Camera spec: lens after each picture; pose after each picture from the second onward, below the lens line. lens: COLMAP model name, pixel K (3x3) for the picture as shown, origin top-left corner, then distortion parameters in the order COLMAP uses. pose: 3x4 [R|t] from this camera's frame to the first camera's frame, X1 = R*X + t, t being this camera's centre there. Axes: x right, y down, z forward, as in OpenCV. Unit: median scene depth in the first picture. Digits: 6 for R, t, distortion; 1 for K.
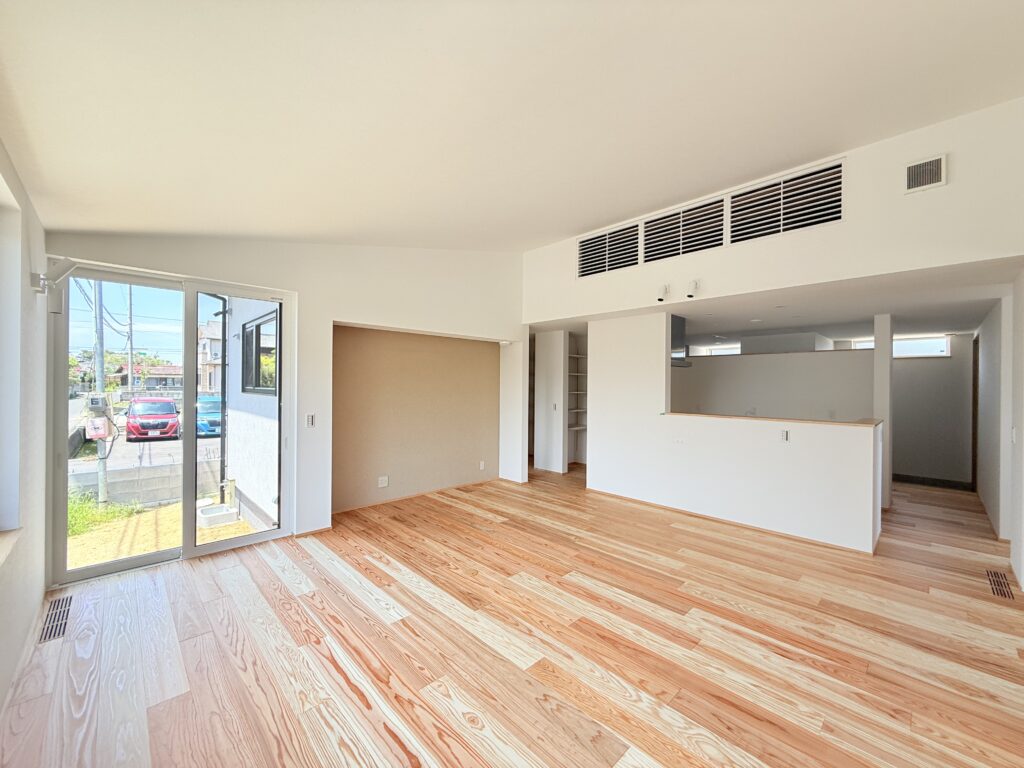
lens RADIAL K [[409.2, 0, 512.0], [0, 409.2, 384.0], [0, 0, 1]] dist [-0.000563, -0.000100]
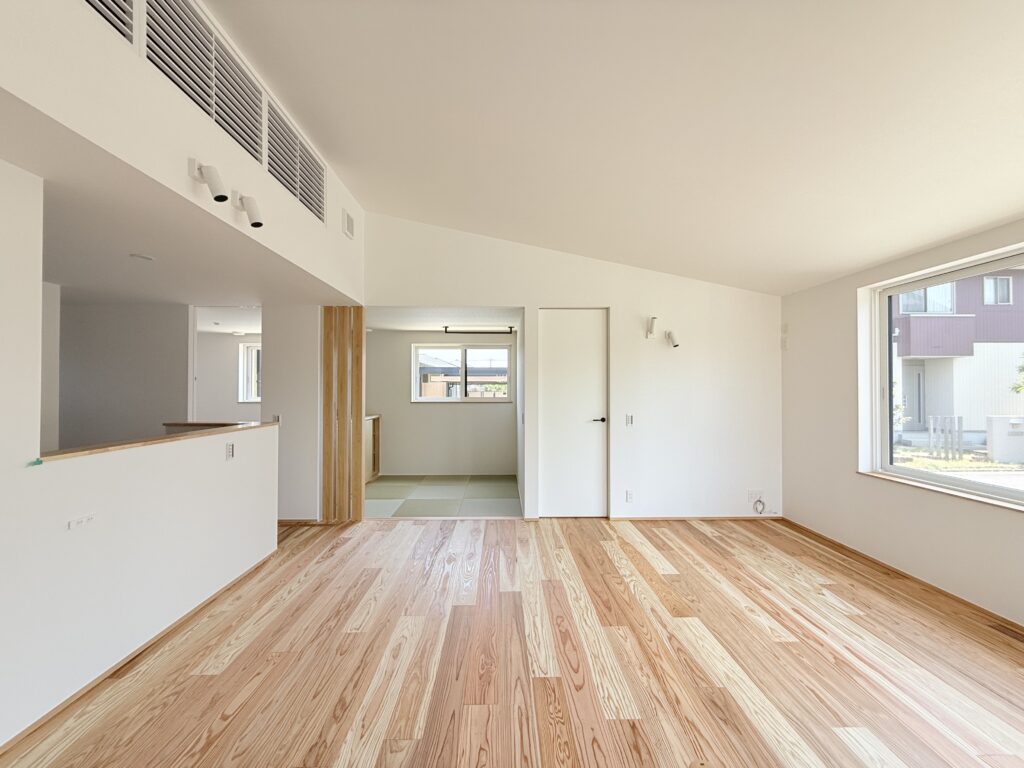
lens RADIAL K [[409.2, 0, 512.0], [0, 409.2, 384.0], [0, 0, 1]] dist [-0.000563, -0.000100]
pose [[-0.732138, -0.000474, 0.681156, -0.311174], [-0.005693, 0.999969, -0.005423, 0.010165], [-0.681132, -0.007848, -0.732118, 1.795048]]
